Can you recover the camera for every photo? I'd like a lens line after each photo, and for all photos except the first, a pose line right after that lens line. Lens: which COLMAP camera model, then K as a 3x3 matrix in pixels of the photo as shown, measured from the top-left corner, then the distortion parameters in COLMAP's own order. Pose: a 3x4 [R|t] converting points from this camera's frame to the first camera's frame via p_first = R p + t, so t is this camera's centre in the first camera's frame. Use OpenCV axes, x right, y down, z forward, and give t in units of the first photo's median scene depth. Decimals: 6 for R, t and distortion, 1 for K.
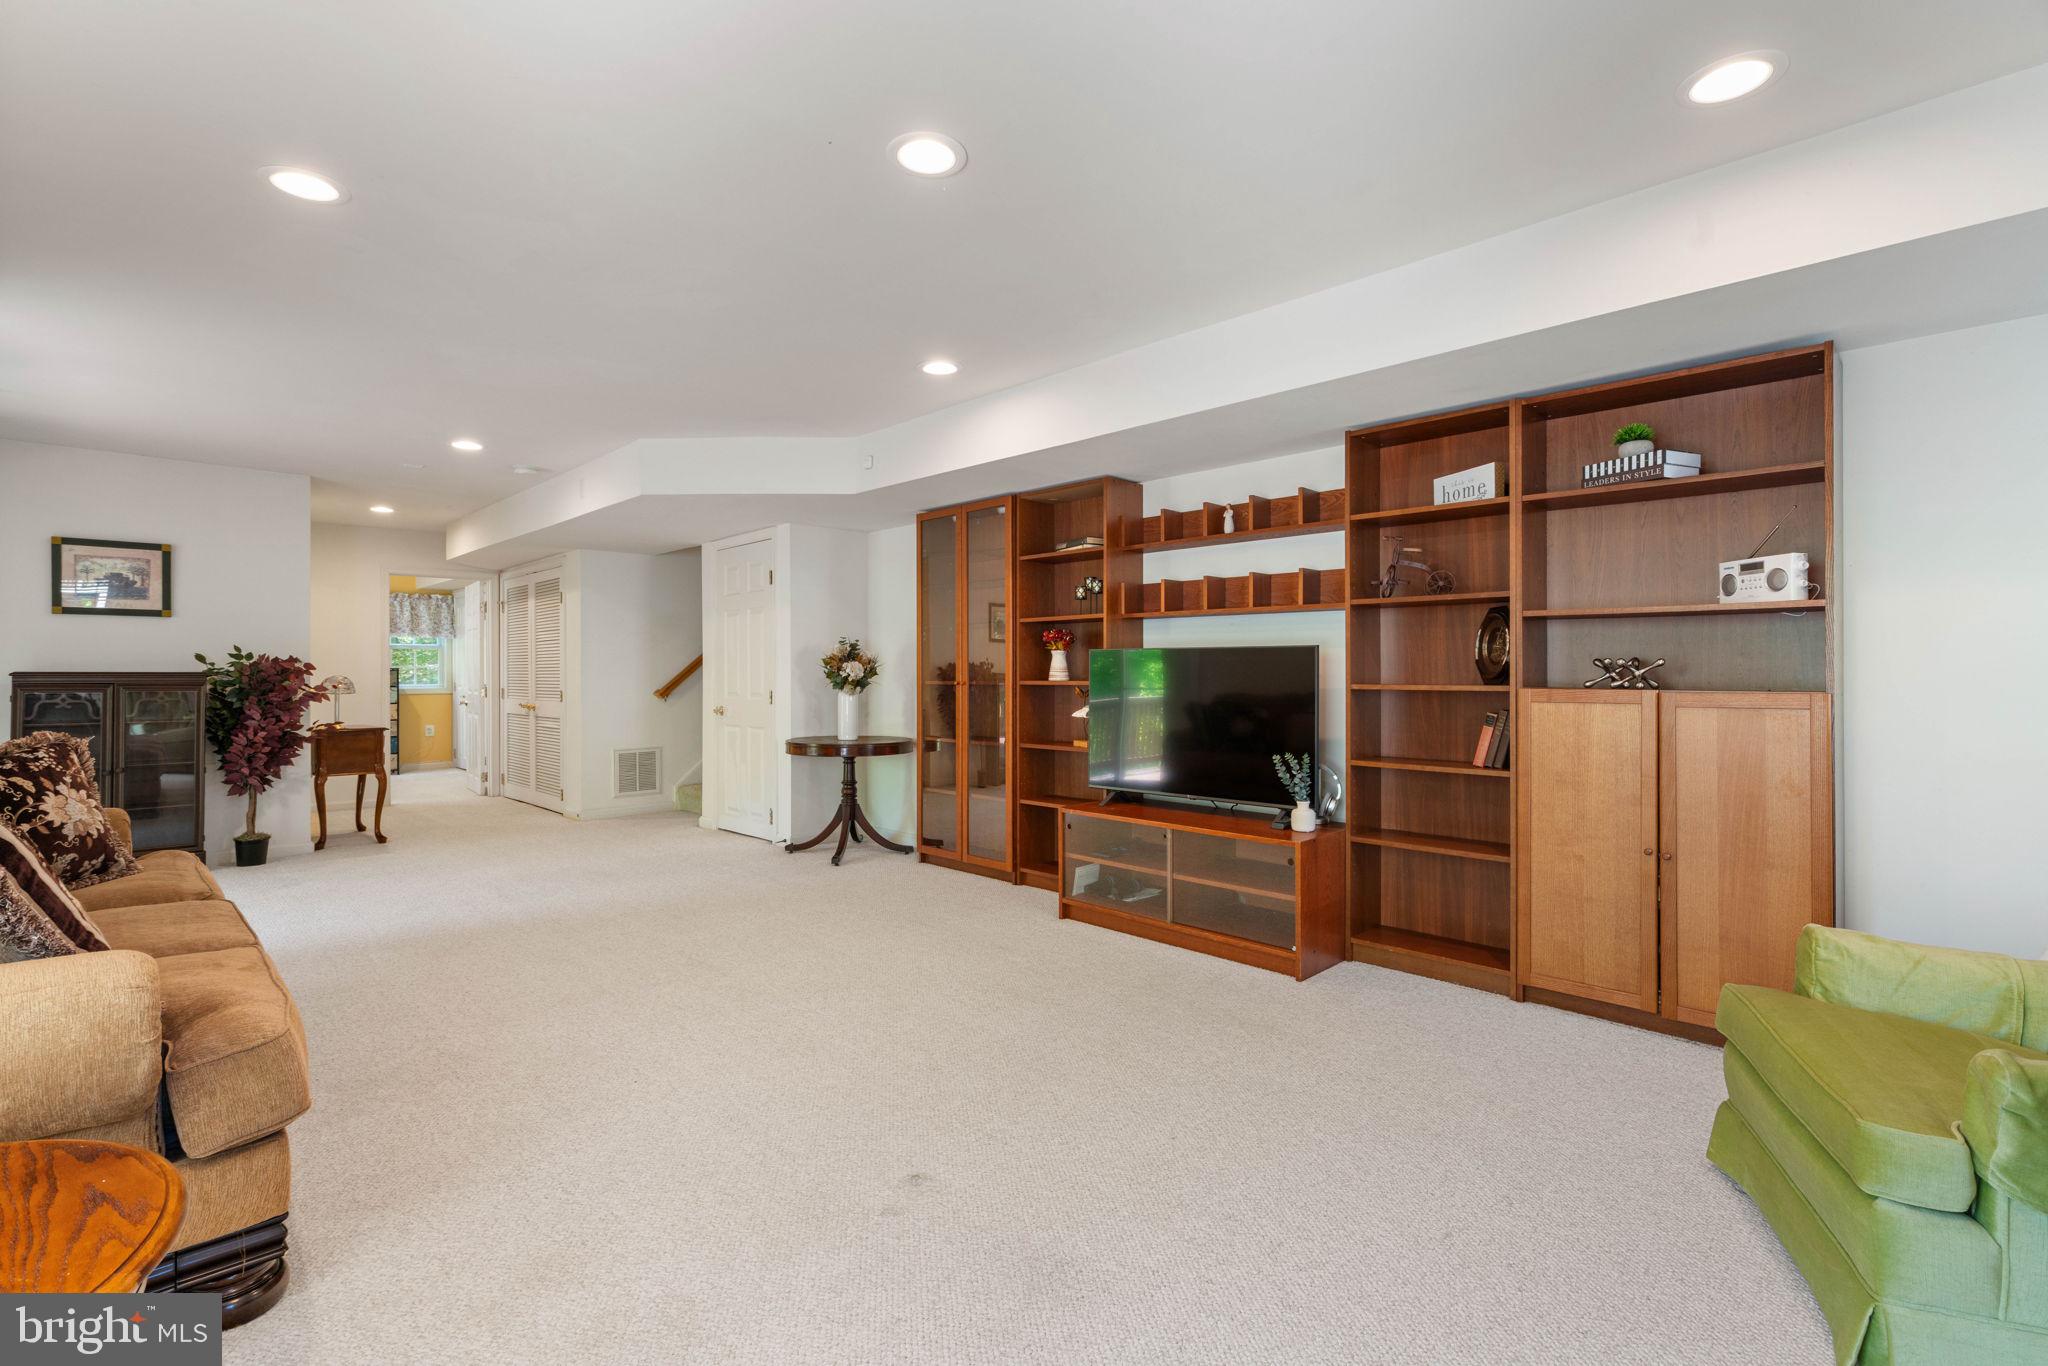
lens RADIAL K [[956.6, 0, 1015.4], [0, 956.6, 677.3], [0, 0, 1]] dist [-0.003341, 0.000072]
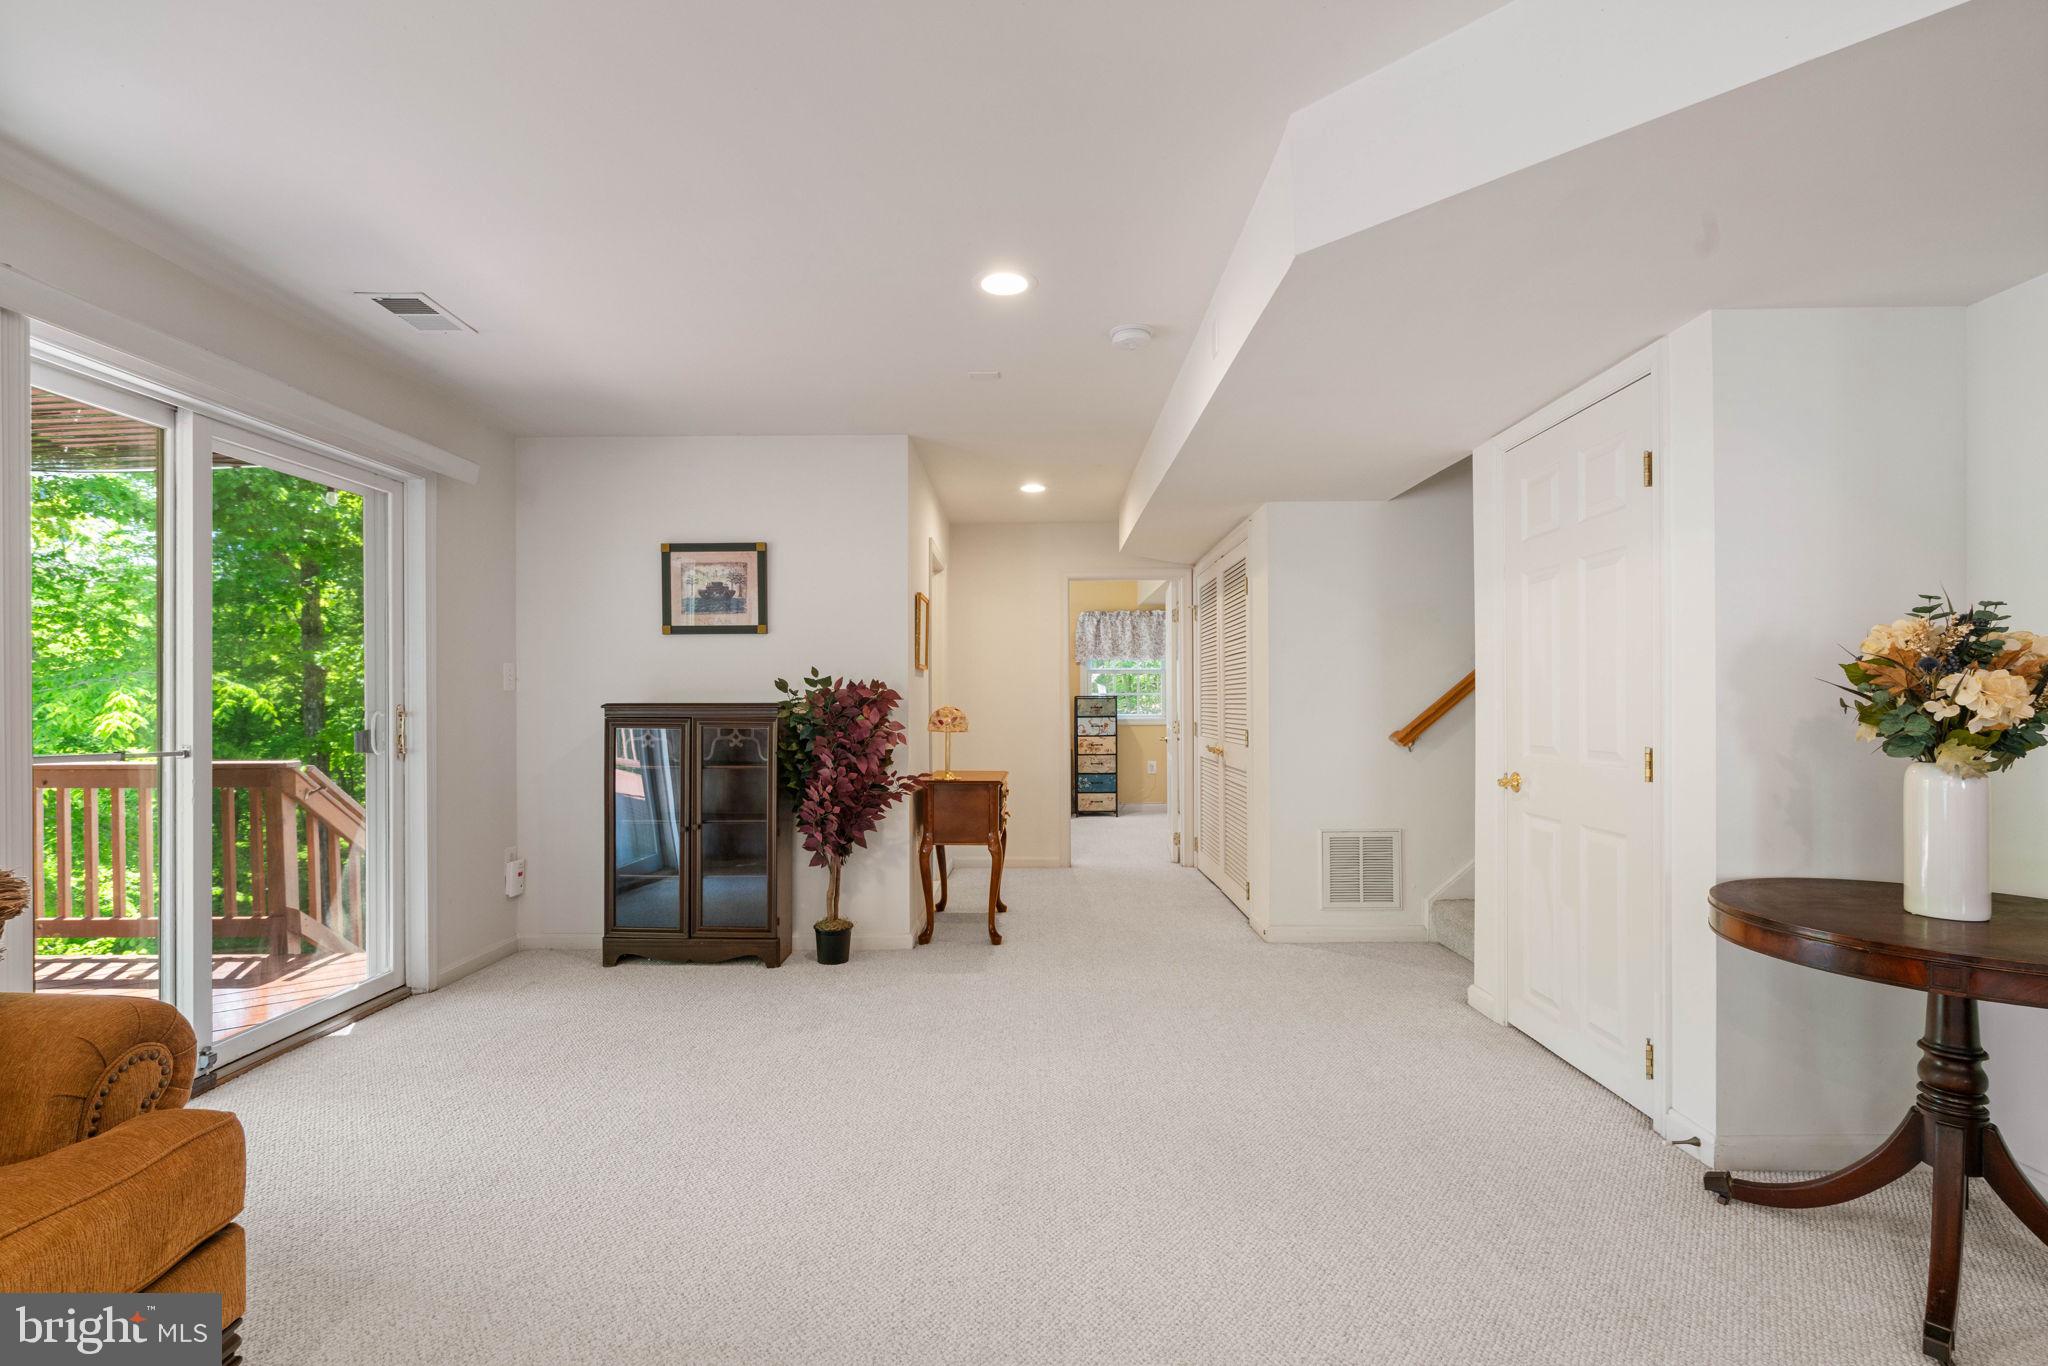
lens RADIAL K [[956.6, 0, 1009.3], [0, 956.6, 697.8], [0, 0, 1]] dist [-0.003341, 0.000072]
pose [[0.710649, -0.003022, -0.703540, -0.174235], [-0.000942, 0.999986, -0.005247, -0.005408], [0.703546, 0.004391, 0.710636, 0.556637]]
